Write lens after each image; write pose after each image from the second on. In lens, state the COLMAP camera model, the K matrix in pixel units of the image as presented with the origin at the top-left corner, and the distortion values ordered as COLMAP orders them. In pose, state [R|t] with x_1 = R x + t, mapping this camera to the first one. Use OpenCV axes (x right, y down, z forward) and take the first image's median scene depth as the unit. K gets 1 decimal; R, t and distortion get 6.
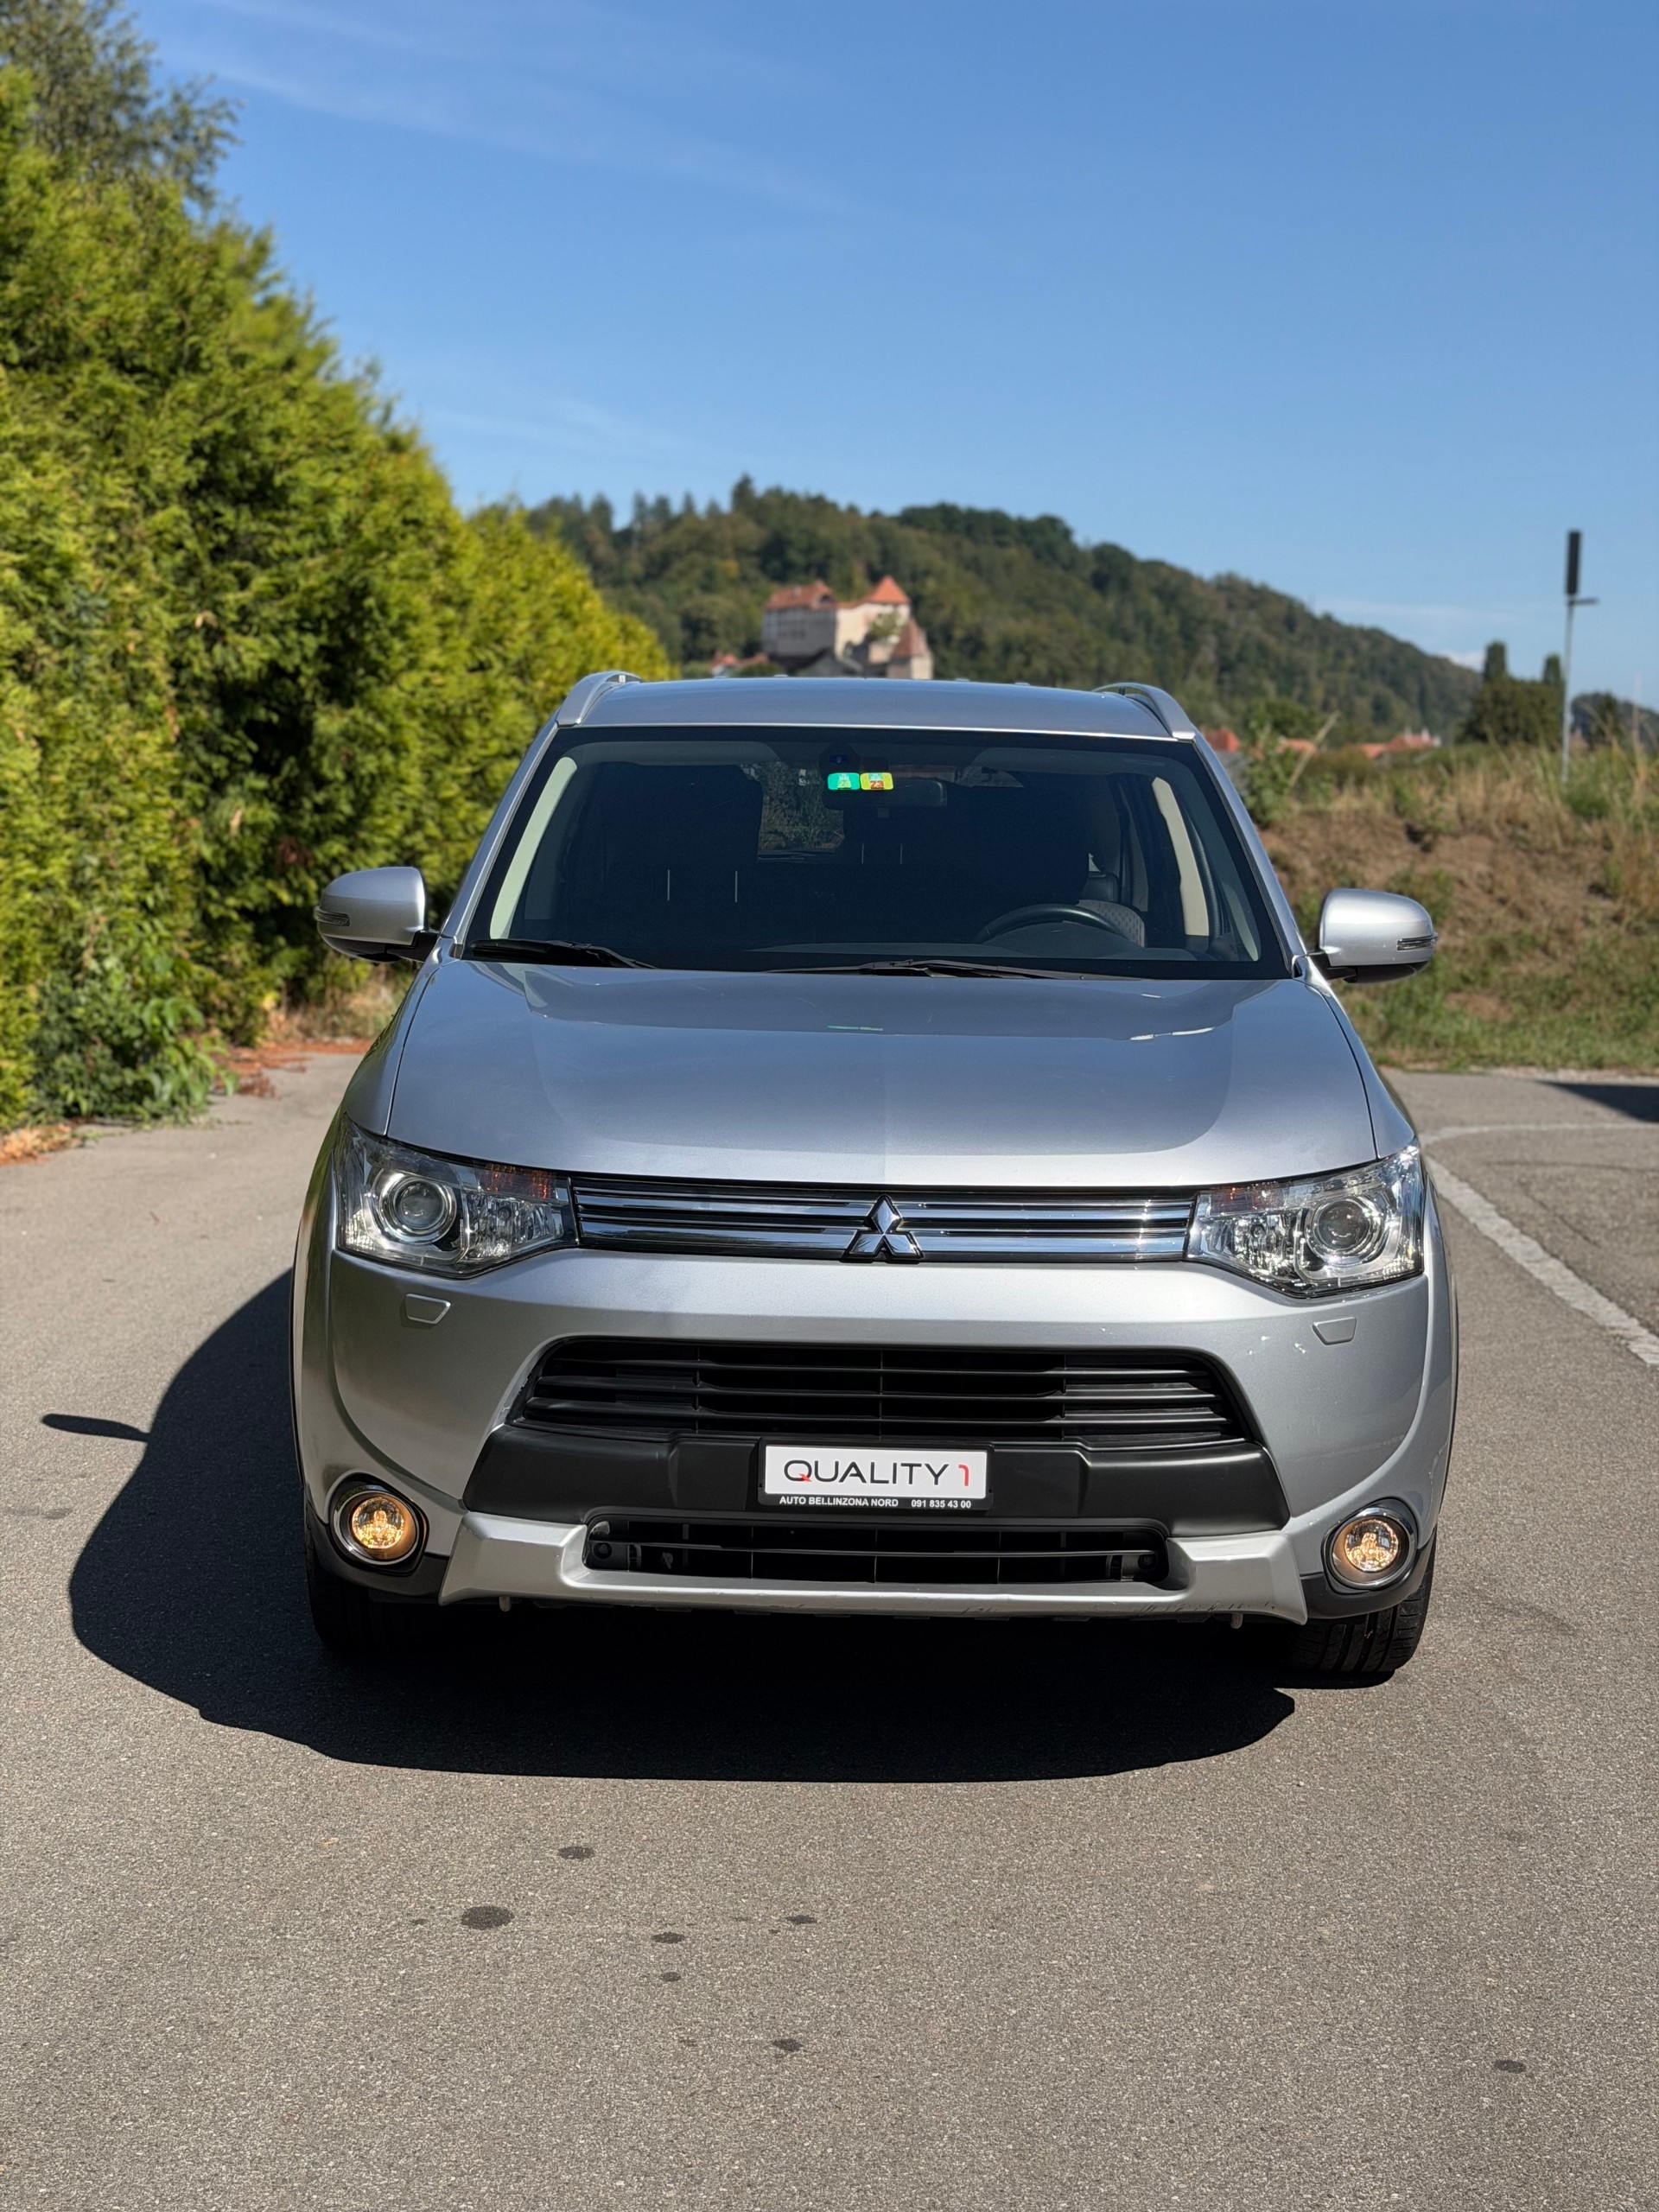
lens RADIAL K [[3089.7, 0, 817.9], [0, 3089.7, 1127.8], [0, 0, 1]] dist [0.104118, 0.000000]
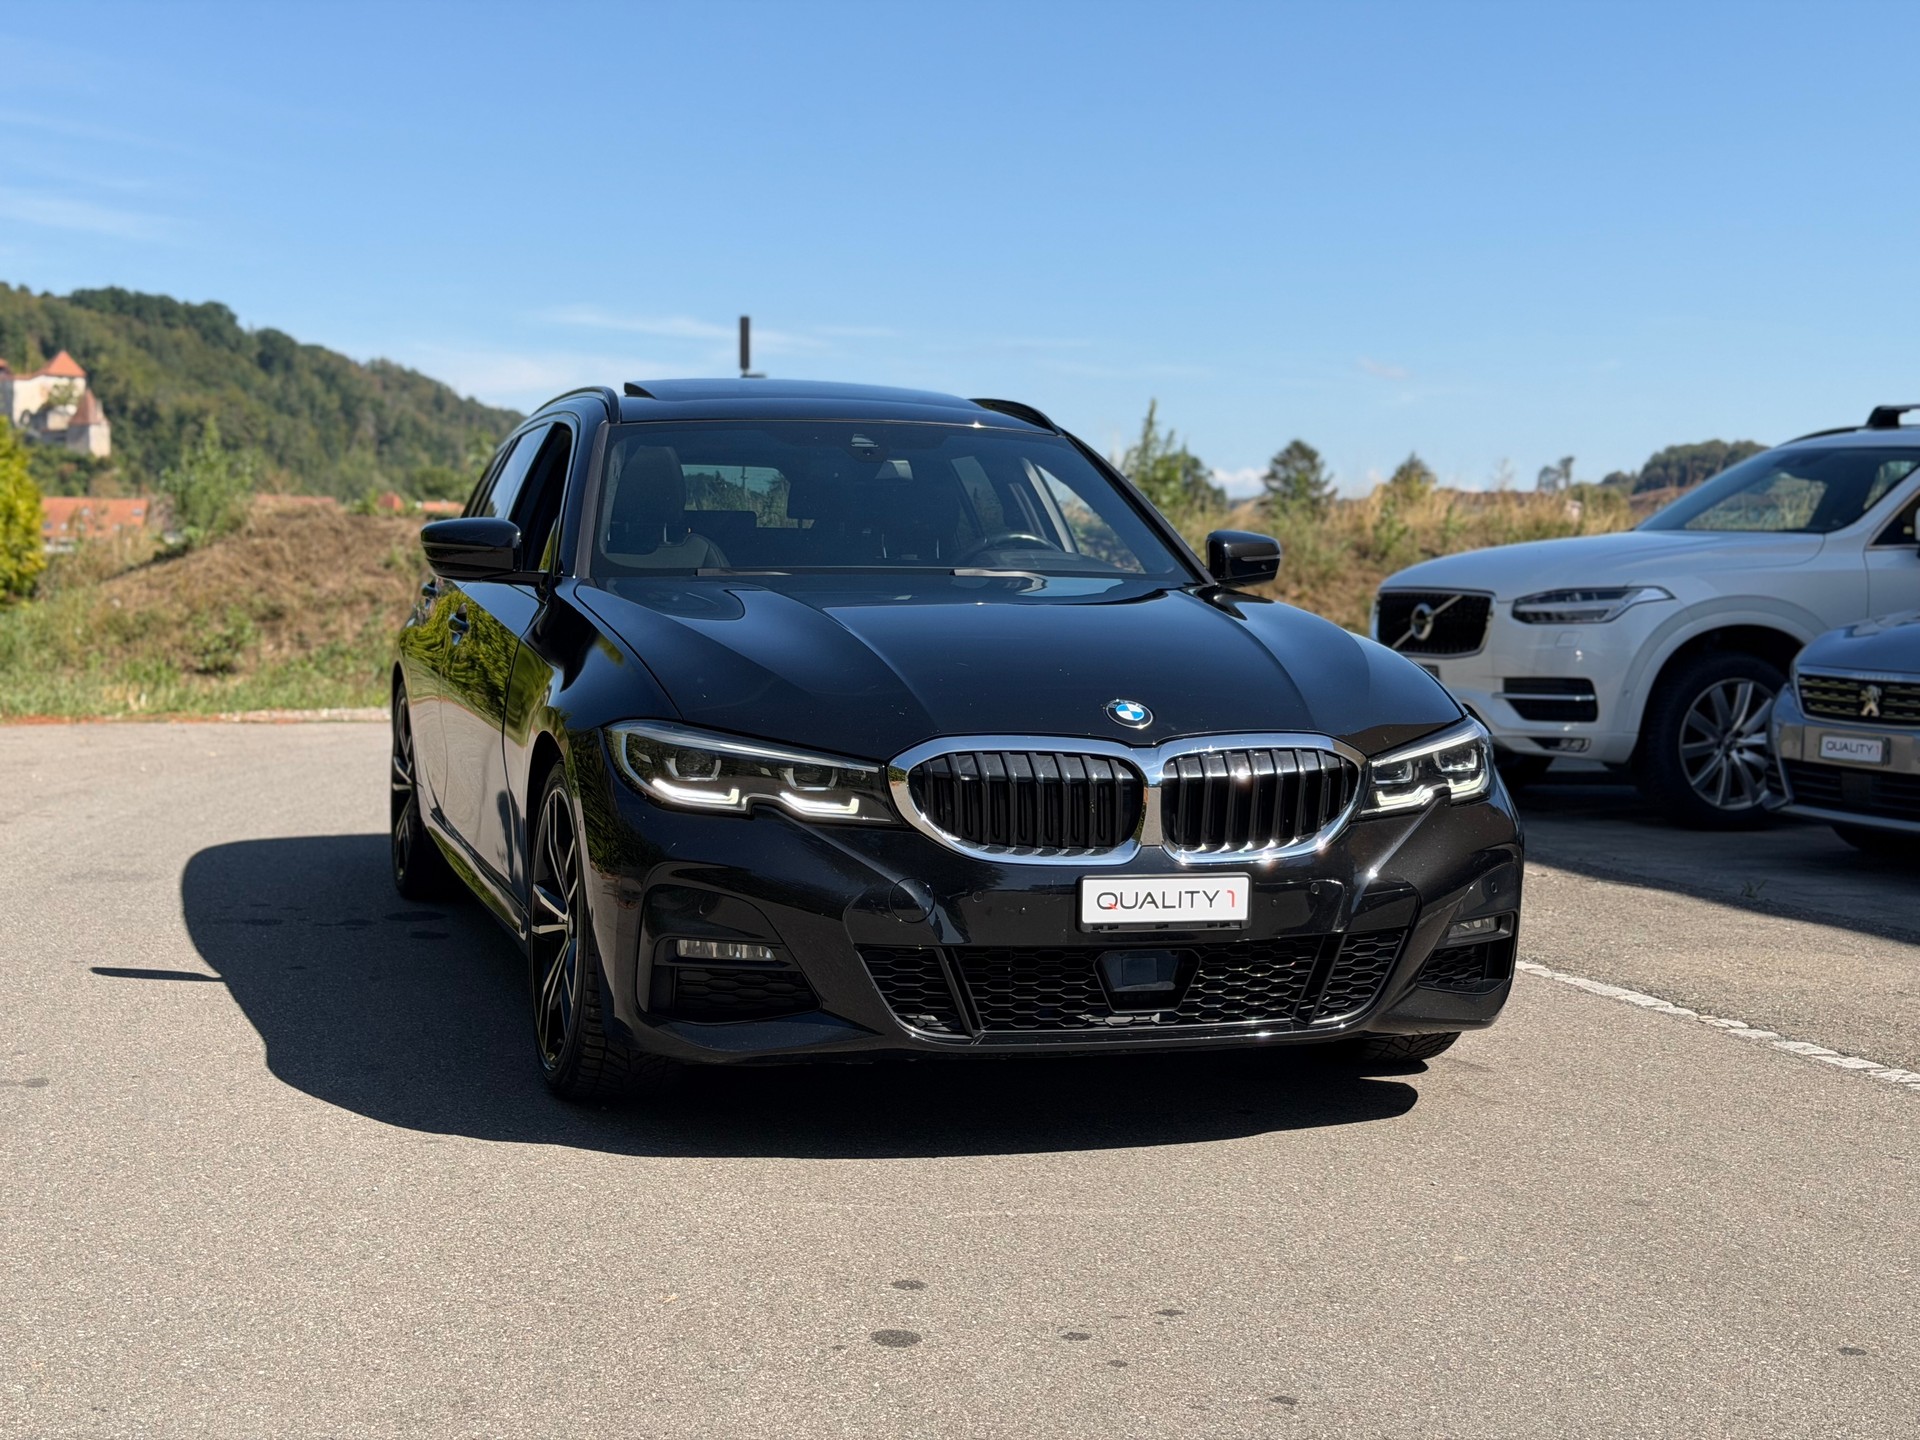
lens RADIAL K [[2681.9, 0, 964.1], [0, 2681.9, 757.8], [0, 0, 1]] dist [0.104118, 0.000000]
pose [[0.941480, -0.029395, 0.335784, -0.147006], [0.040020, 0.998892, -0.024767, 0.031882], [-0.334684, 0.036755, 0.941613, 0.052692]]
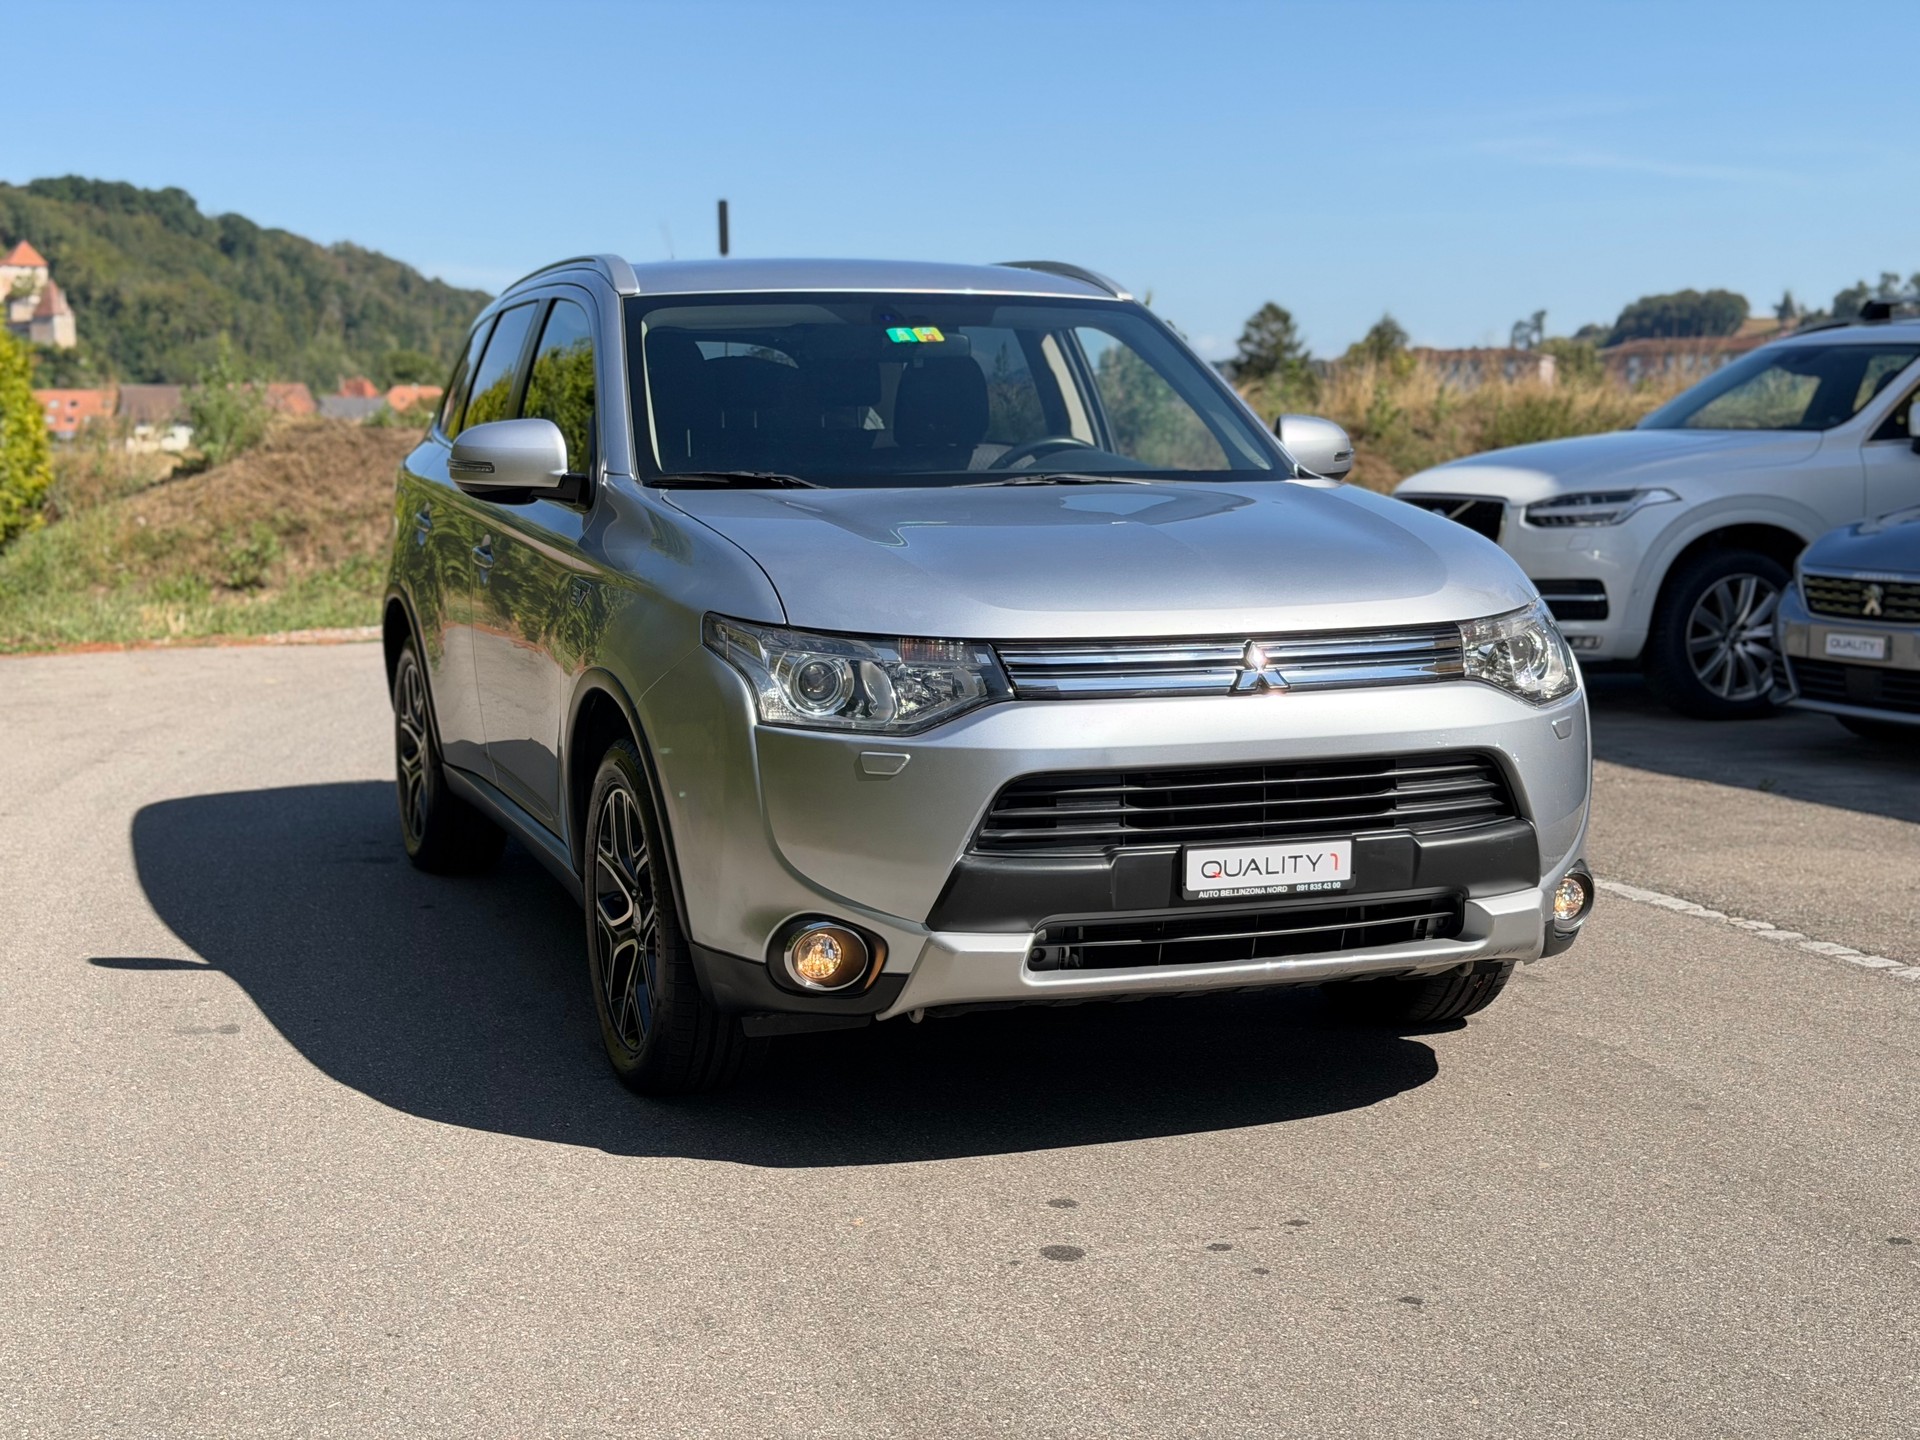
lens RADIAL K [[2681.9, 0, 958.9], [0, 2681.9, 730.3], [0, 0, 1]] dist [0.104118, 0.000000]
pose [[0.938159, -0.067385, 0.339584, -0.184699], [0.066650, 0.997680, 0.013842, 0.014307], [-0.339729, 0.009648, 0.940474, 0.016746]]
